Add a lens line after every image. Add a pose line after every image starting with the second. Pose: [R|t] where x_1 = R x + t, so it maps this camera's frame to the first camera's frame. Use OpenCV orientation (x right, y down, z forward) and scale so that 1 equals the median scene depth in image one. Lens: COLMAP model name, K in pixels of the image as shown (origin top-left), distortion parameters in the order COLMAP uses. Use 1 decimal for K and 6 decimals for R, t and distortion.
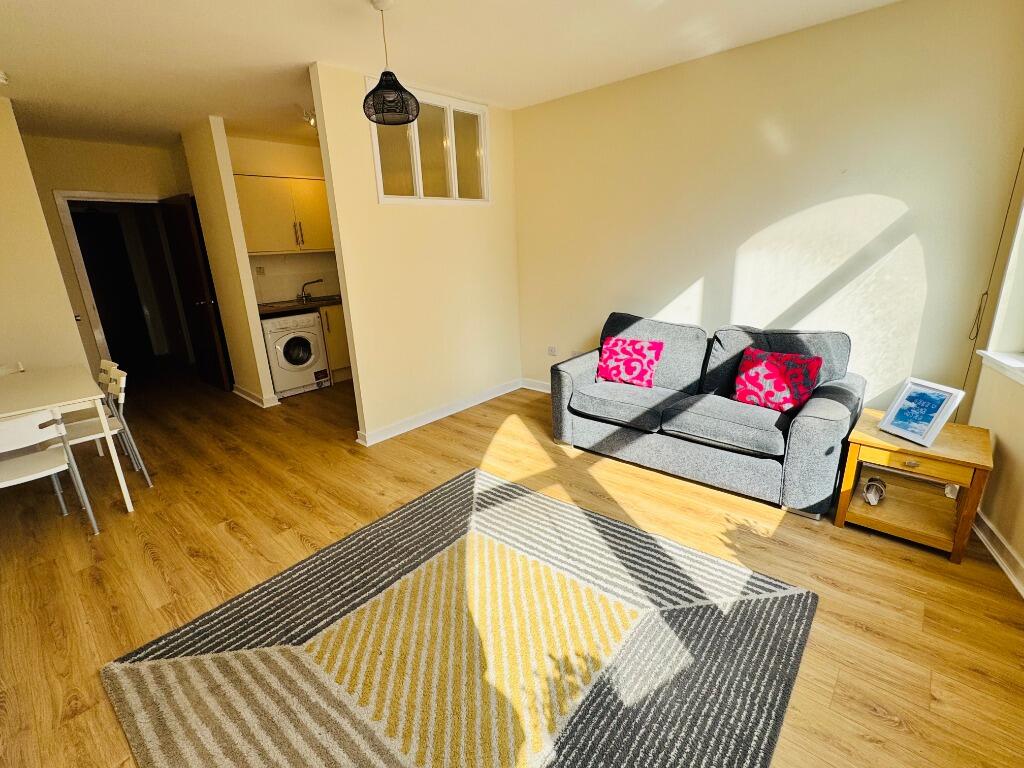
lens RADIAL K [[470.5, 0, 509.5], [0, 470.5, 386.9], [0, 0, 1]] dist [0.000971, -0.000256]
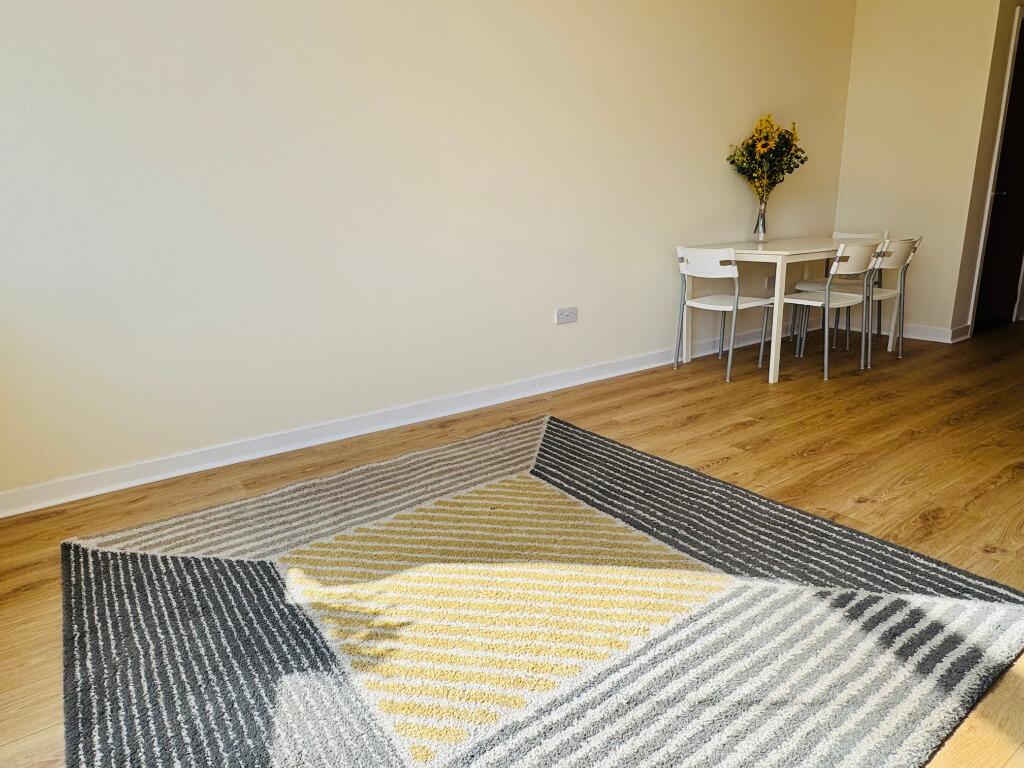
lens RADIAL K [[619.4, 0, 514.8], [0, 619.4, 384.7], [0, 0, 1]] dist [-0.000362, 0.003937]
pose [[-0.250172, 0.307390, -0.918110, 0.523387], [-0.235632, 0.900422, 0.365674, -0.071959], [0.939091, 0.307818, -0.152829, 0.803203]]
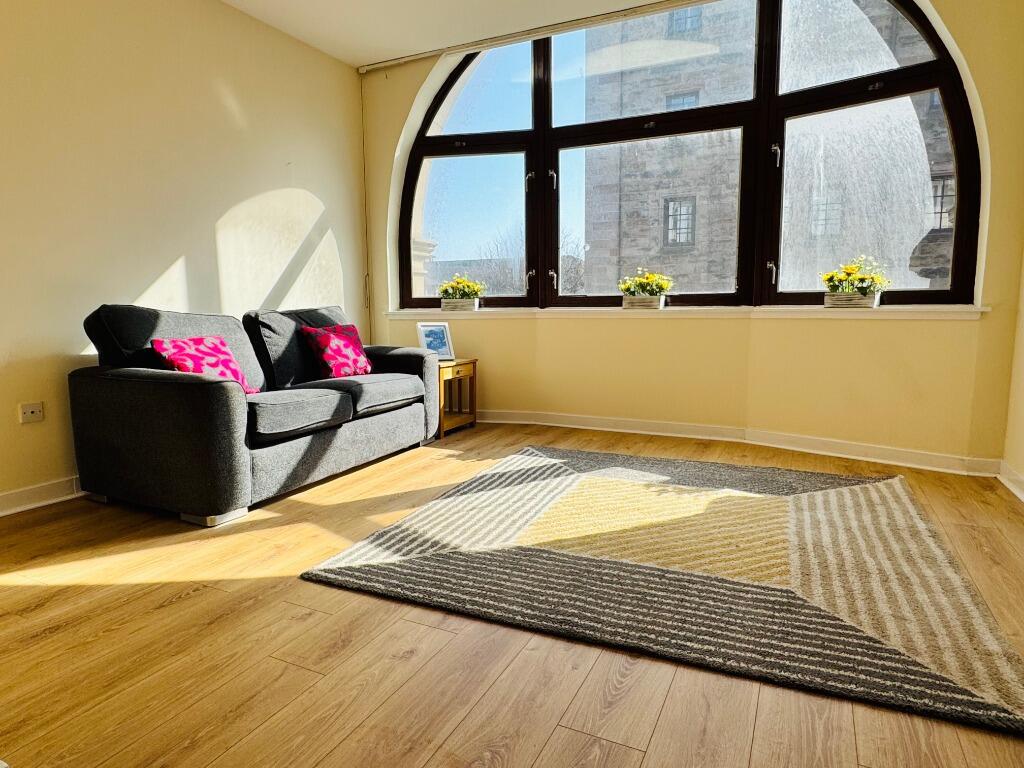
lens RADIAL K [[619.4, 0, 513.4], [0, 619.4, 382.5], [0, 0, 1]] dist [-0.000362, 0.003937]
pose [[-0.279798, -0.081183, 0.956620, -0.930128], [0.300989, 0.938766, 0.167703, -0.070659], [-0.911657, 0.334856, -0.238230, 1.123922]]
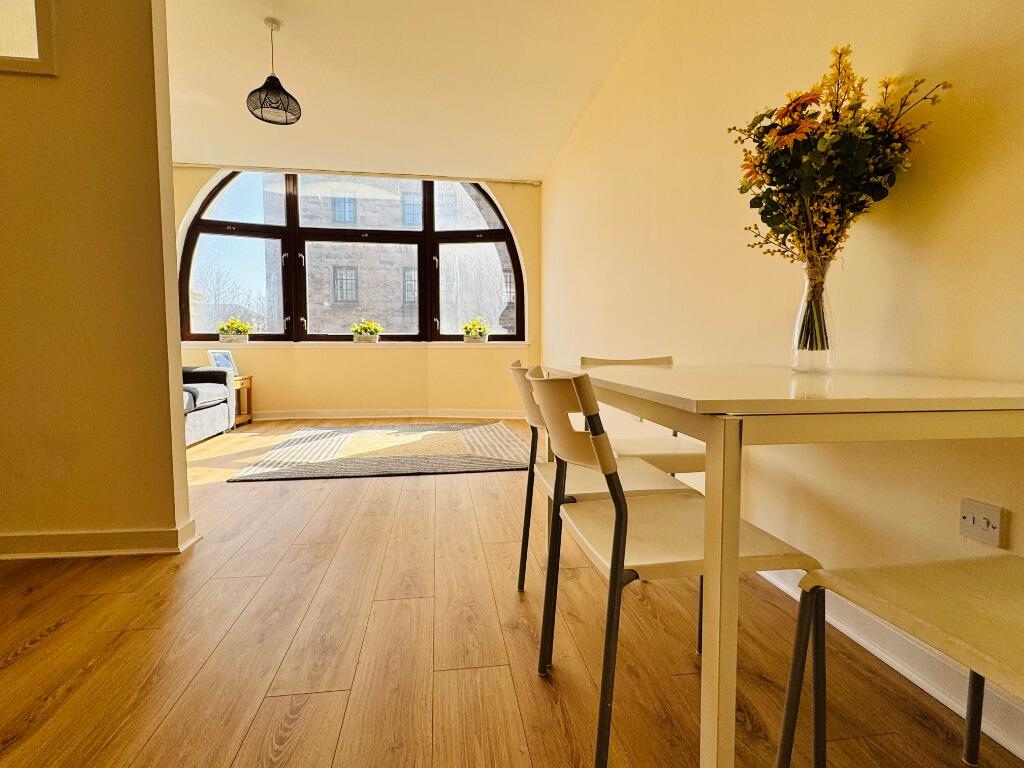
lens RADIAL K [[502.6, 0, 511.6], [0, 502.6, 380.3], [0, 0, 1]] dist [0.005433, -0.003366]
pose [[-0.770290, -0.003426, 0.637685, -1.364666], [0.216093, 0.939418, 0.266077, -0.173924], [-0.599965, 0.342756, -0.722884, 1.642260]]
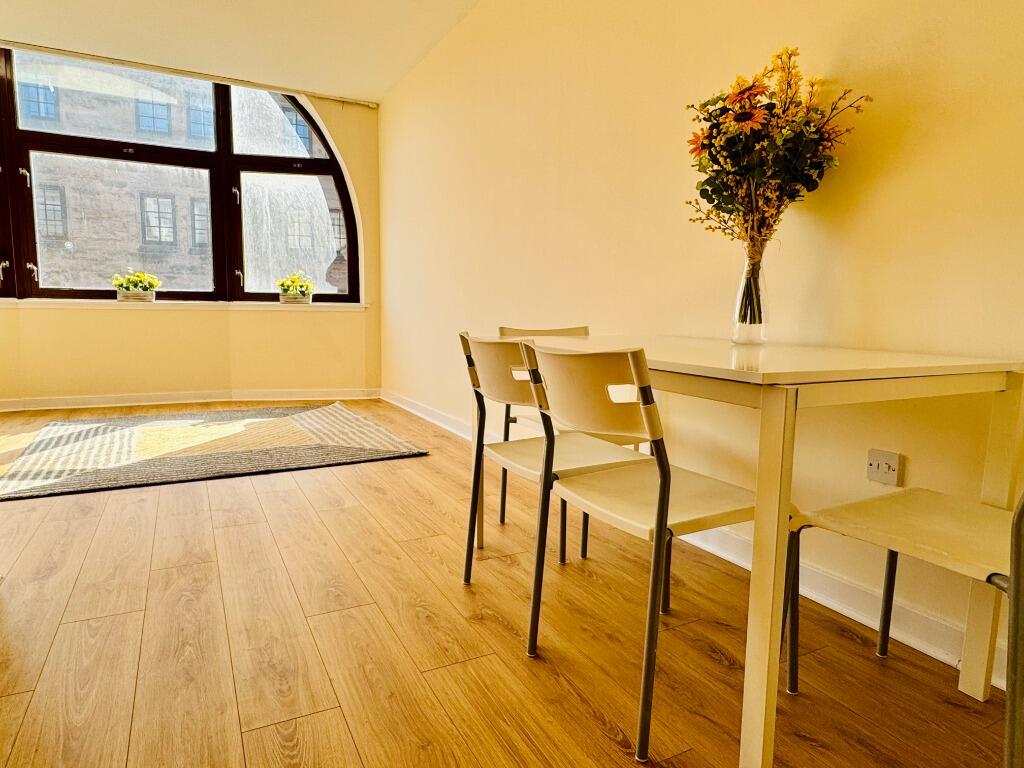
lens RADIAL K [[619.4, 0, 505.9], [0, 619.4, 379.1], [0, 0, 1]] dist [-0.000362, 0.003937]
pose [[-0.936541, -0.012407, 0.350338, -1.255406], [0.125639, 0.921105, 0.368484, -0.232255], [-0.327270, 0.389116, -0.861094, 1.784129]]
